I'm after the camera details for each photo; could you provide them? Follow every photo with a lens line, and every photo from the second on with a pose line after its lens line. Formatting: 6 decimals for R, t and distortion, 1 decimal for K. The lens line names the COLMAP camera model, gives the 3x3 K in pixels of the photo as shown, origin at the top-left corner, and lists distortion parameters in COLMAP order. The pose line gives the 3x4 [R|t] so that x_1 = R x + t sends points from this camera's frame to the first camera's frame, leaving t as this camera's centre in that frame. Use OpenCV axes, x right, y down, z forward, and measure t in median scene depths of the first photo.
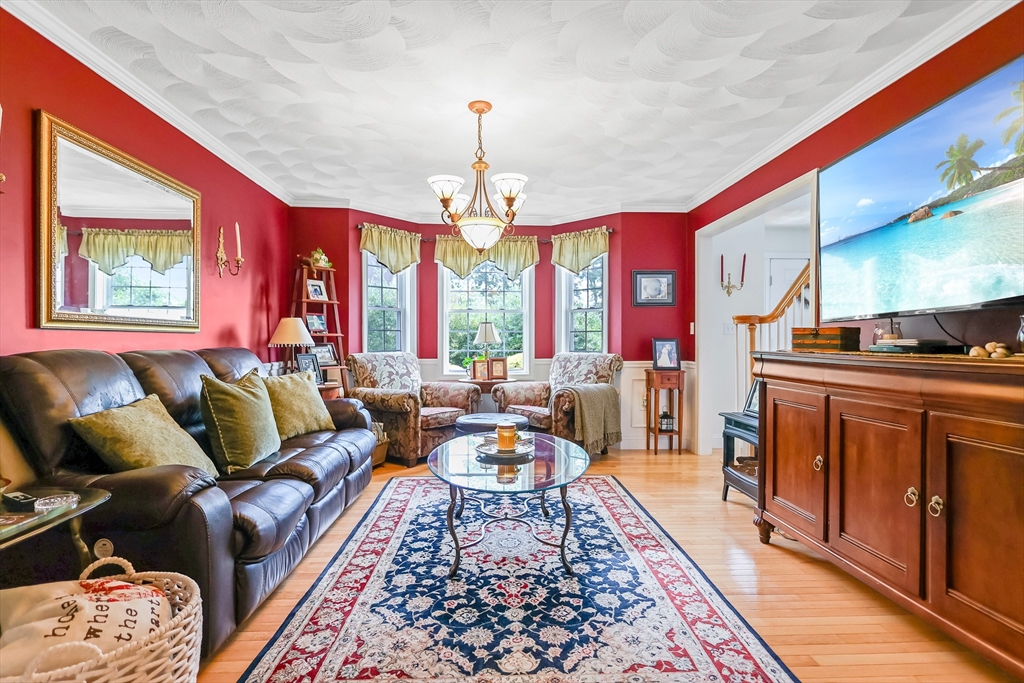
lens RADIAL K [[503.1, 0, 512.0], [0, 503.1, 341.5], [0, 0, 1]] dist [-0.000757, -0.000005]
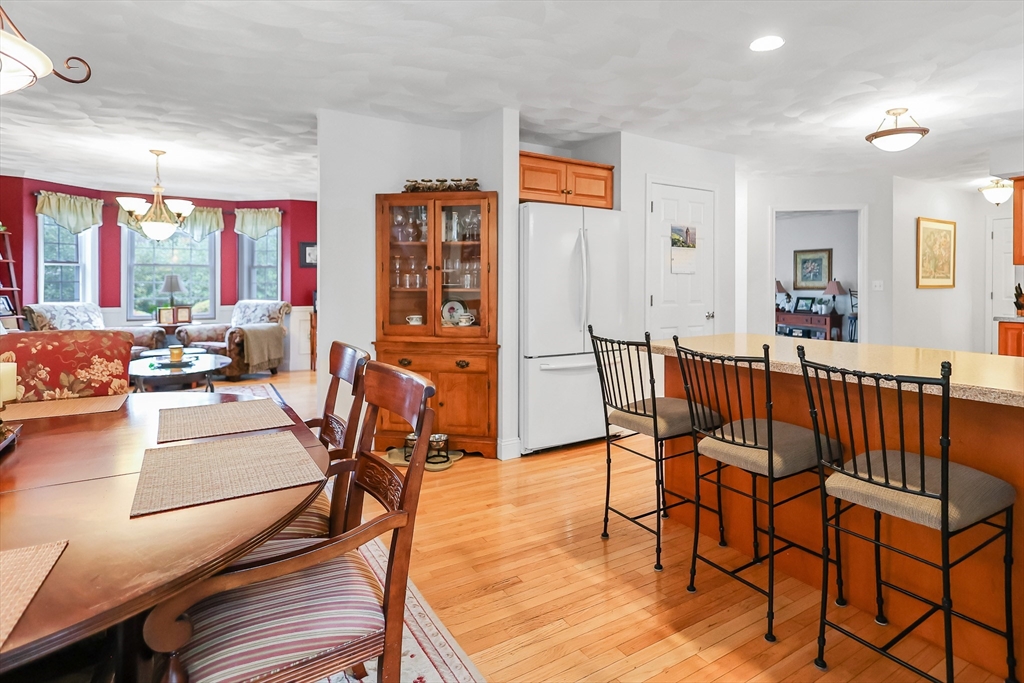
lens RADIAL K [[547.8, 0, 560.9], [0, 547.8, 284.9], [0, 0, 1]] dist [-0.000114, 0.000312]
pose [[0.858818, 0.001741, 0.512277, 0.084956], [-0.004570, 0.999980, 0.004263, -0.031116], [-0.512260, -0.006002, 0.858810, -0.673894]]
